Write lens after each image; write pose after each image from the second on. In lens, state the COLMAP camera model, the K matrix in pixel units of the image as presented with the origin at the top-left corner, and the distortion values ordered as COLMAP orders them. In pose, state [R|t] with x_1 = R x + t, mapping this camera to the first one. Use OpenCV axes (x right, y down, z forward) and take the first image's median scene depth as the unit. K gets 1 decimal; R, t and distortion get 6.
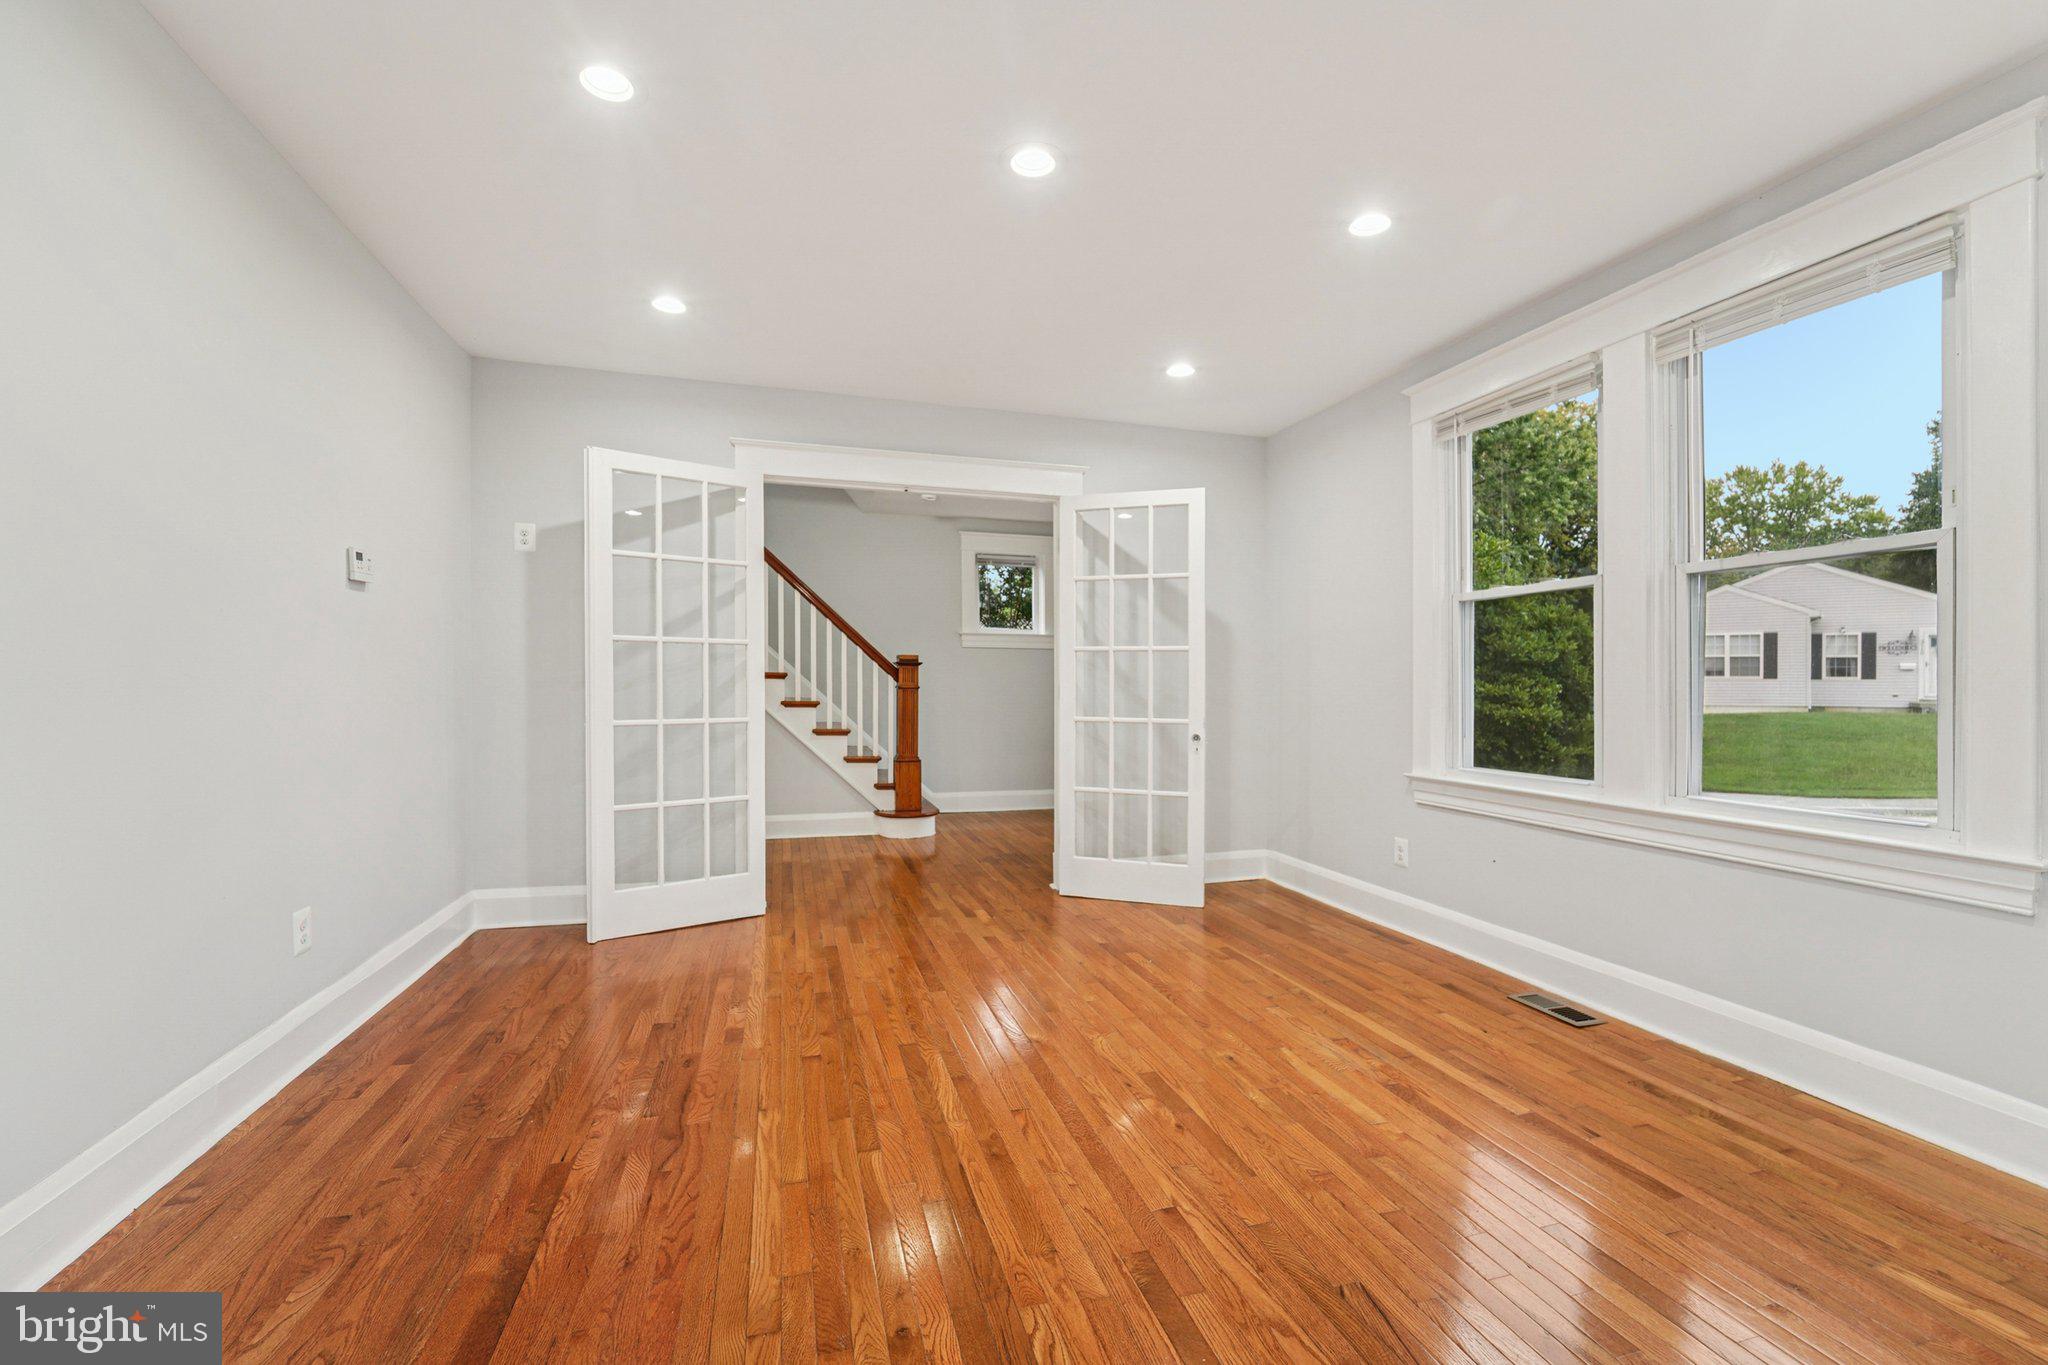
lens RADIAL K [[859.2, 0, 1010.8], [0, 859.2, 682.7], [0, 0, 1]] dist [-0.013619, 0.000063]
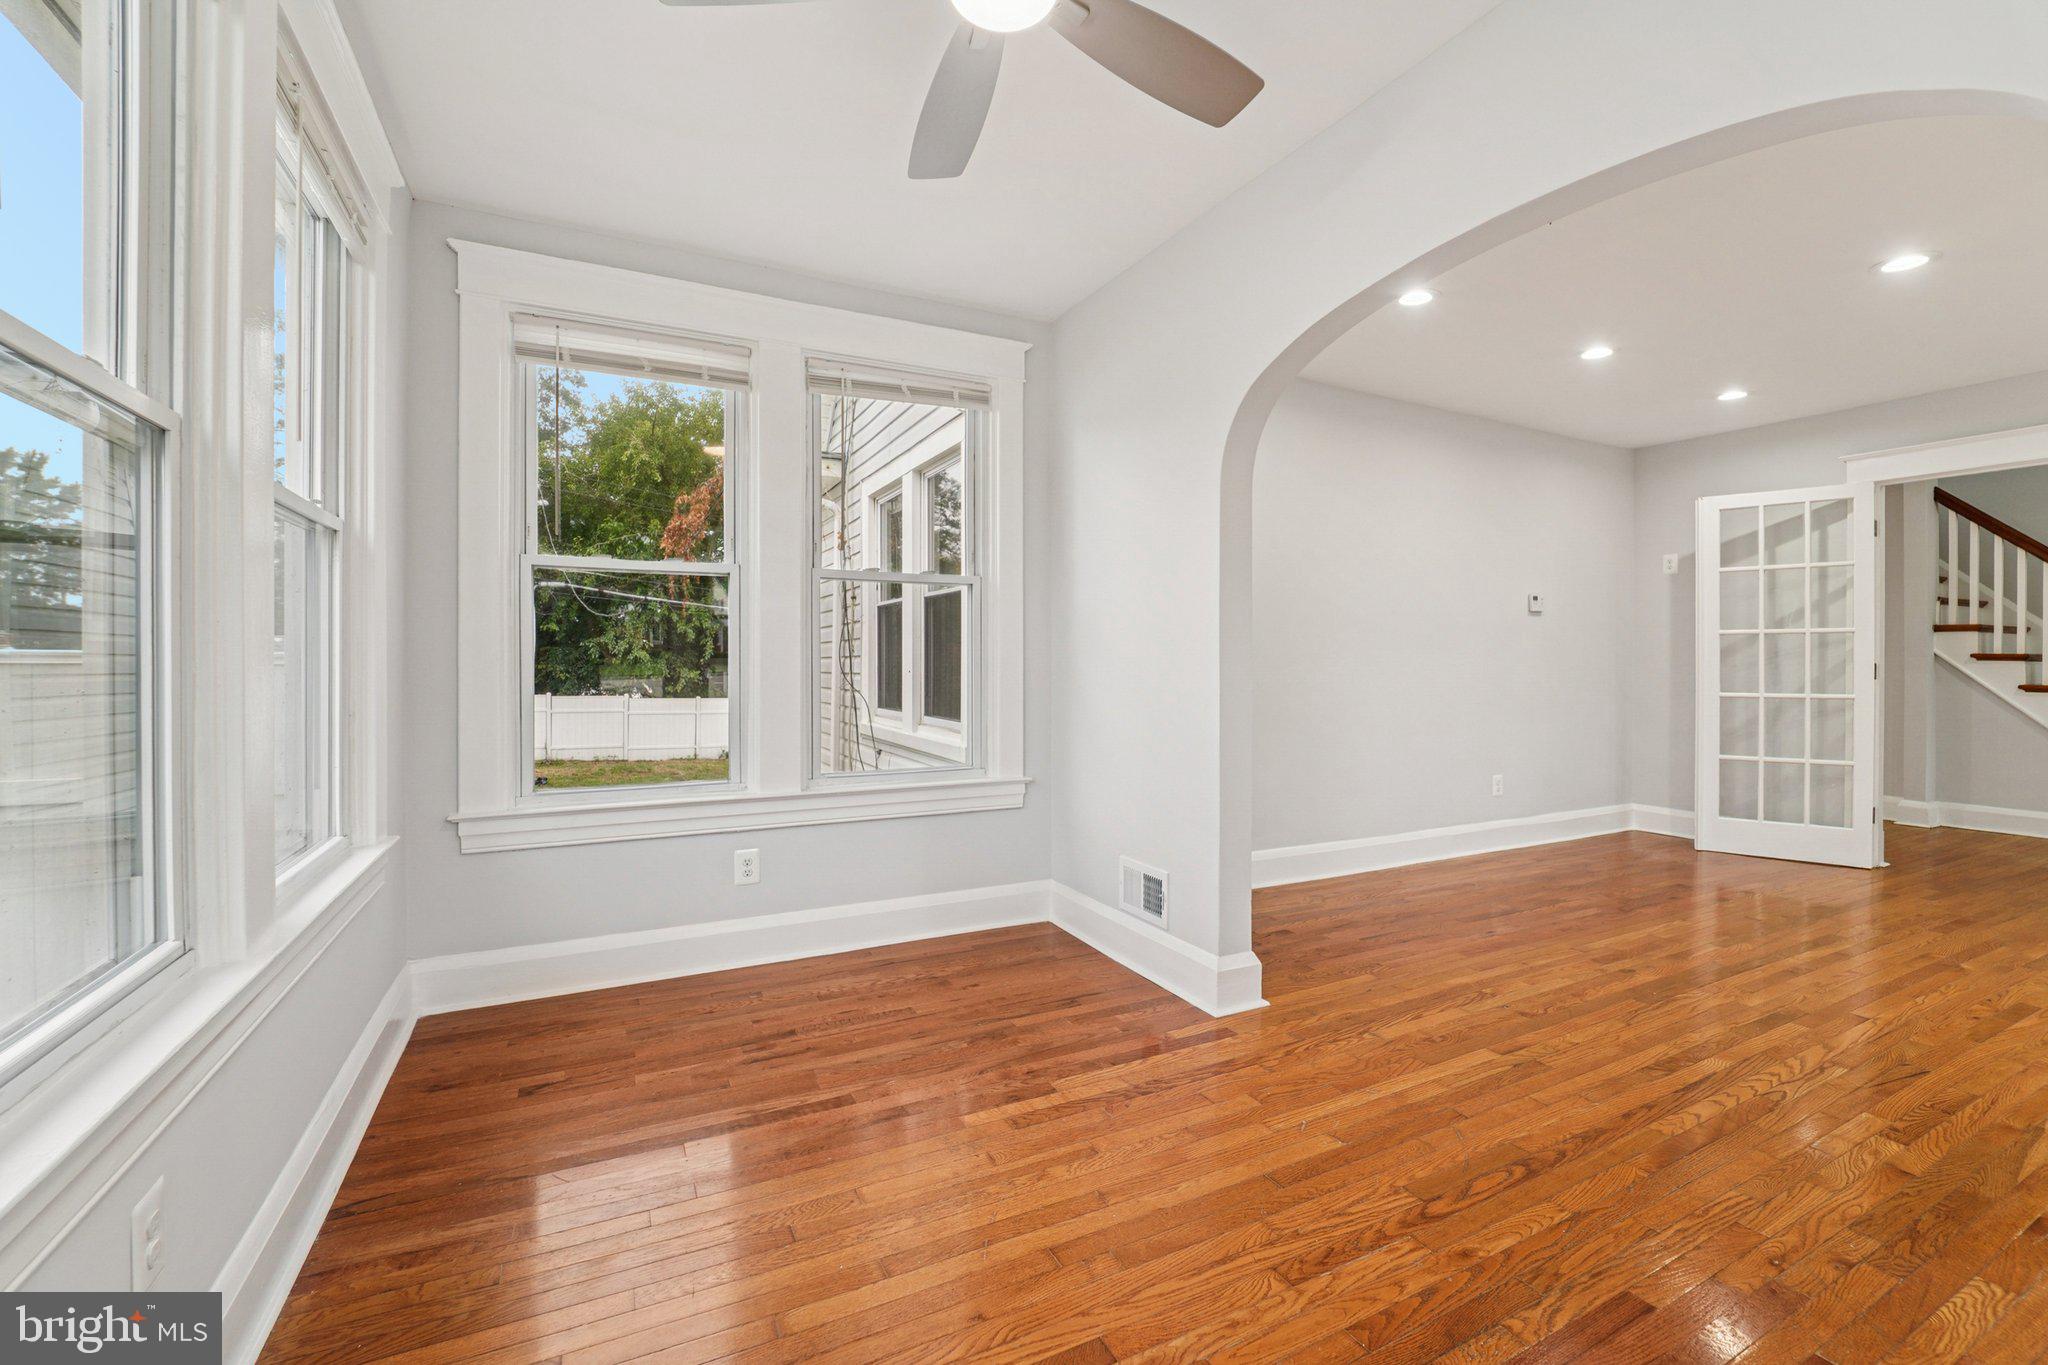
lens RADIAL K [[890.4, 0, 1025.6], [0, 890.4, 668.0], [0, 0, 1]] dist [-0.010157, -0.000120]
pose [[0.211001, 0.007327, -0.977458, 0.683406], [-0.000469, 0.999973, 0.007395, -0.006944], [0.977486, -0.001102, 0.210998, -0.383700]]
